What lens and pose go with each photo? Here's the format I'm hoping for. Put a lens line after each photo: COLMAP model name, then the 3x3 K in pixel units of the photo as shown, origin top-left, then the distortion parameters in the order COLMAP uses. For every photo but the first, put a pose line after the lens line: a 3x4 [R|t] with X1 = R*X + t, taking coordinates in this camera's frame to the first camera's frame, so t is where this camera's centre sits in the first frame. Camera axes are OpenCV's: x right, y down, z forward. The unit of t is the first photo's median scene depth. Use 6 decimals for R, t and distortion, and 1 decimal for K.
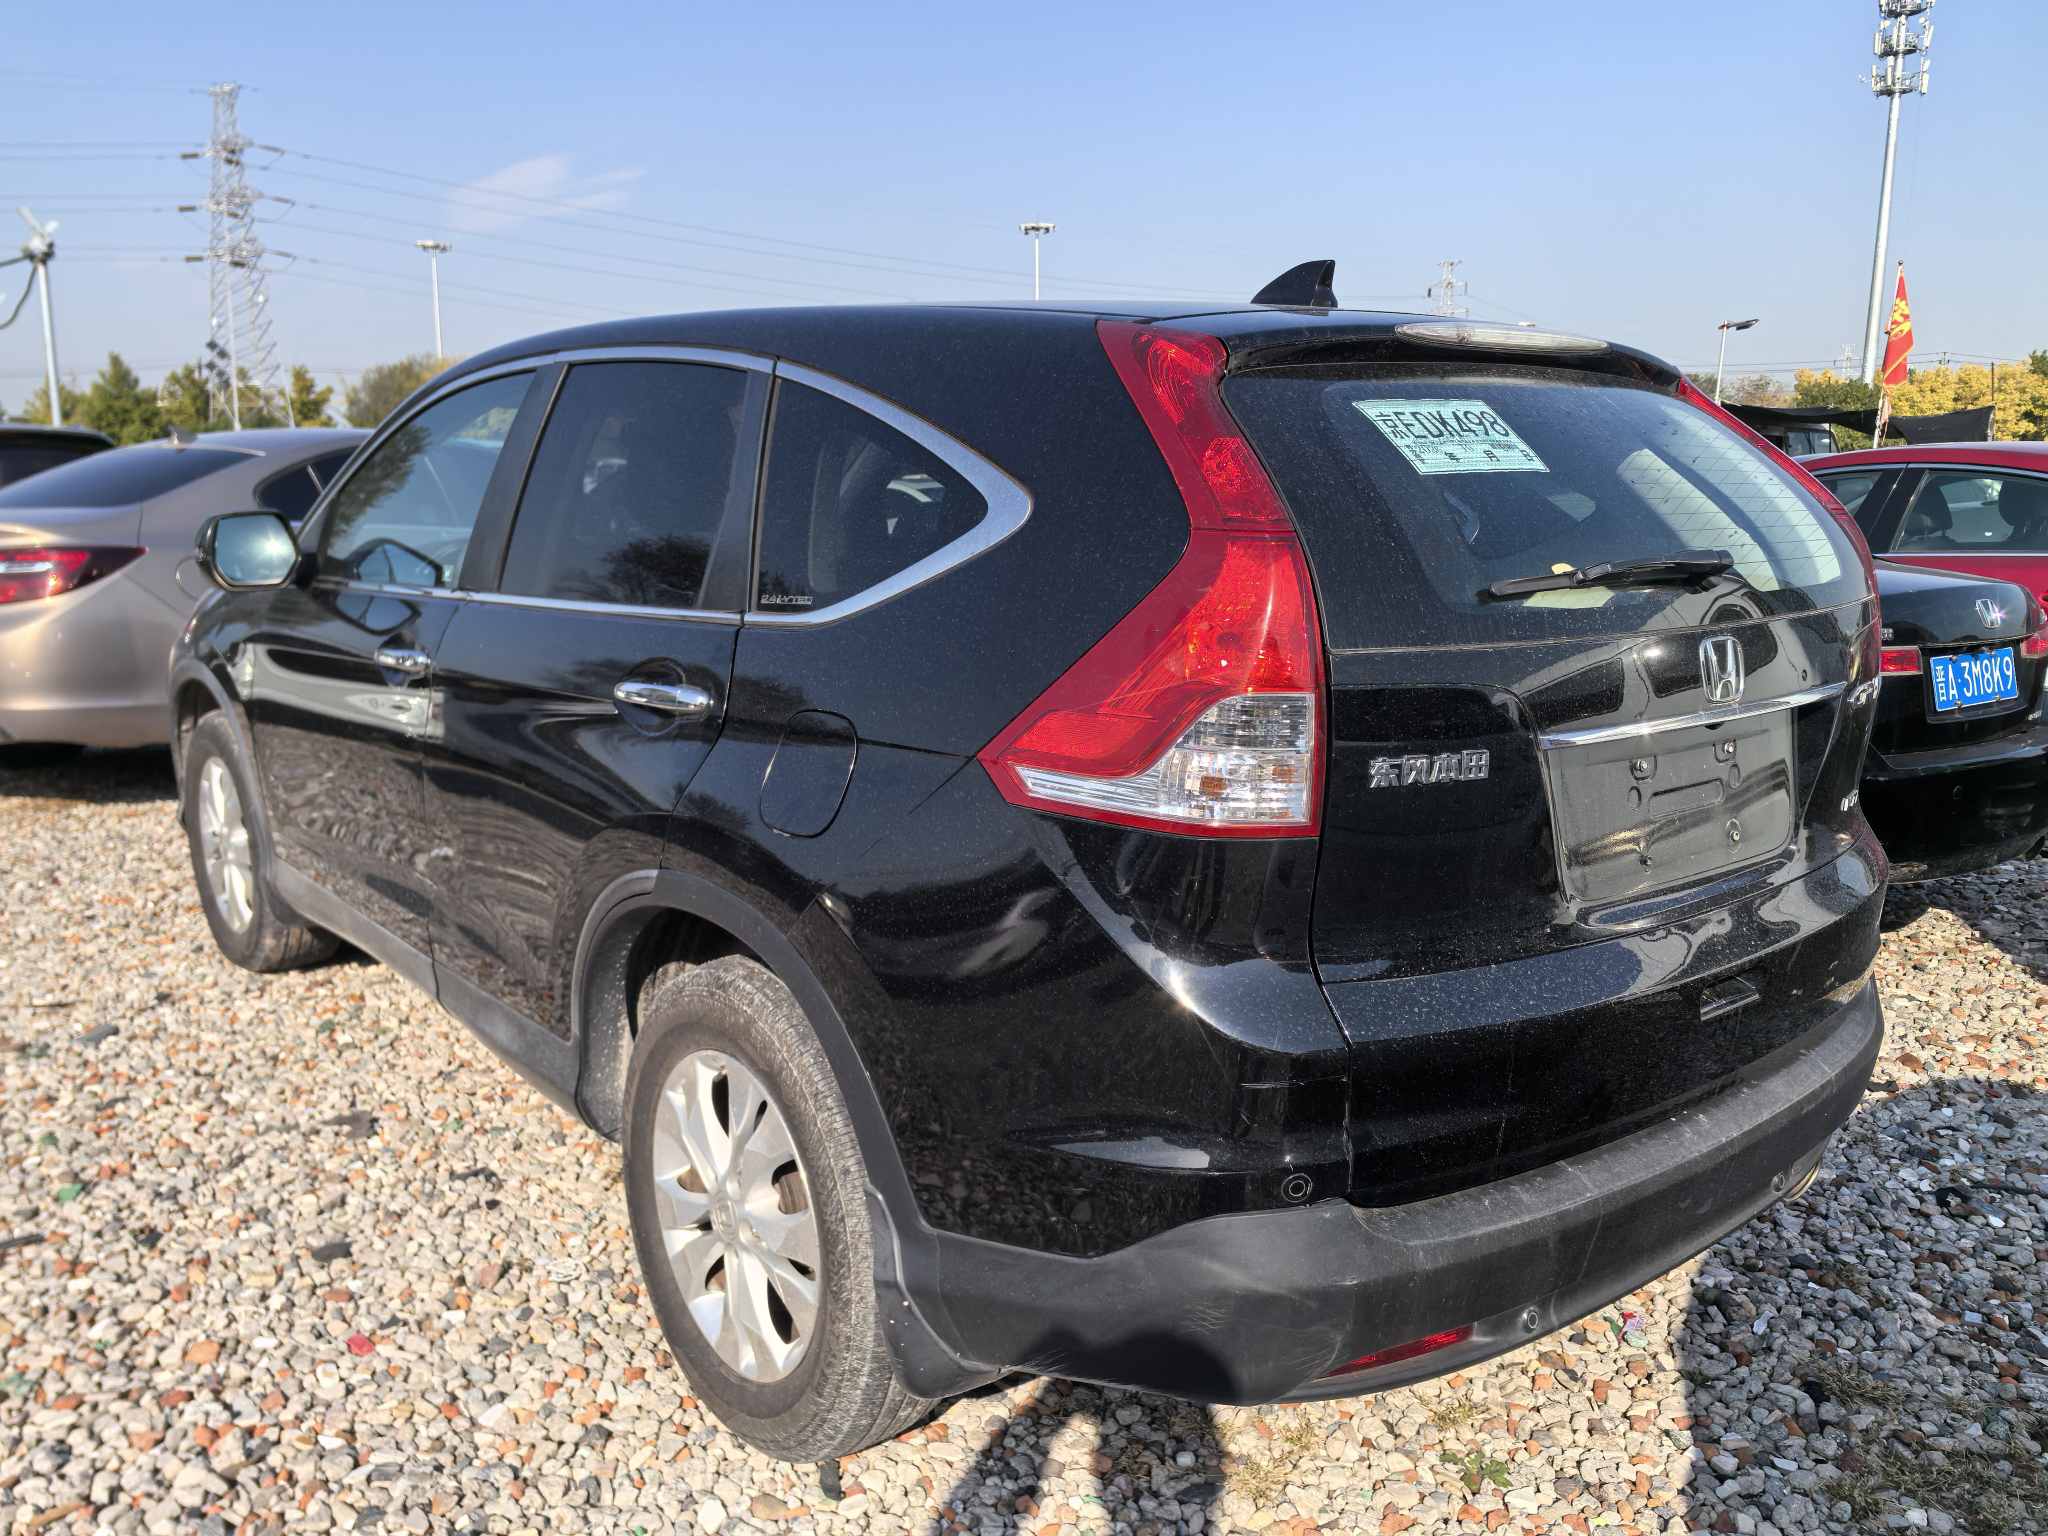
lens RADIAL K [[1636.1, 0, 1027.2], [0, 1636.1, 763.2], [0, 0, 1]] dist [0.032524, 0.003478]
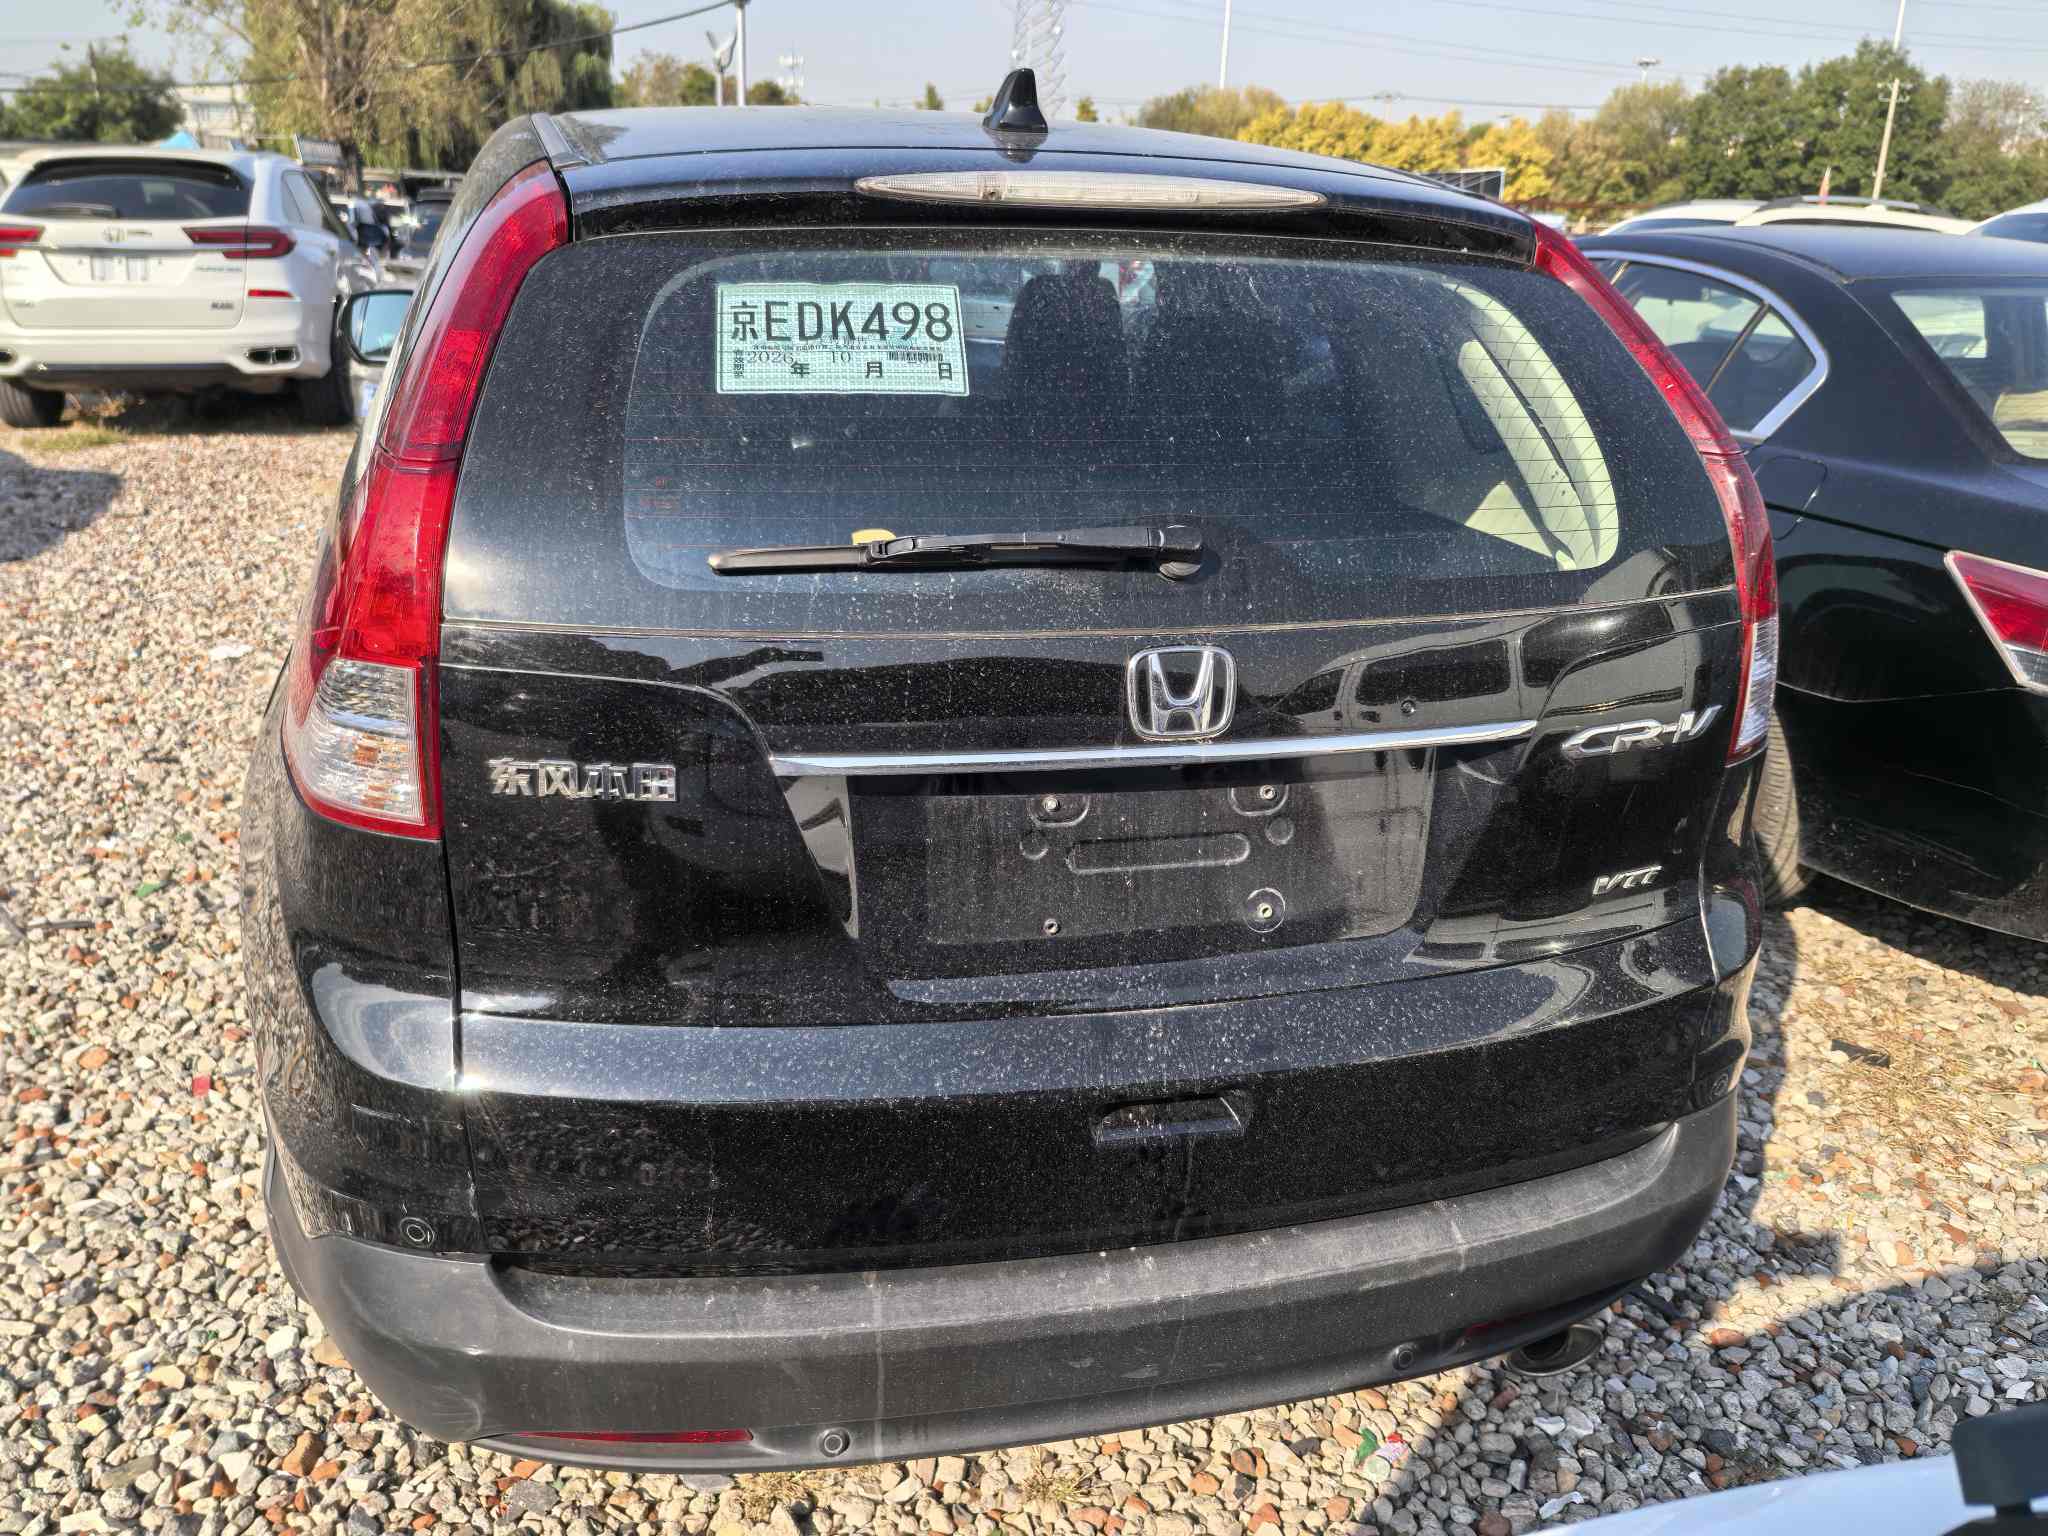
lens RADIAL K [[1636.1, 0, 1027.2], [0, 1636.1, 763.2], [0, 0, 1]] dist [0.032524, 0.003478]
pose [[0.917395, 0.165277, -0.362035, 0.650712], [-0.113560, 0.980580, 0.159897, -0.138825], [0.381432, -0.105577, 0.918348, 0.319140]]
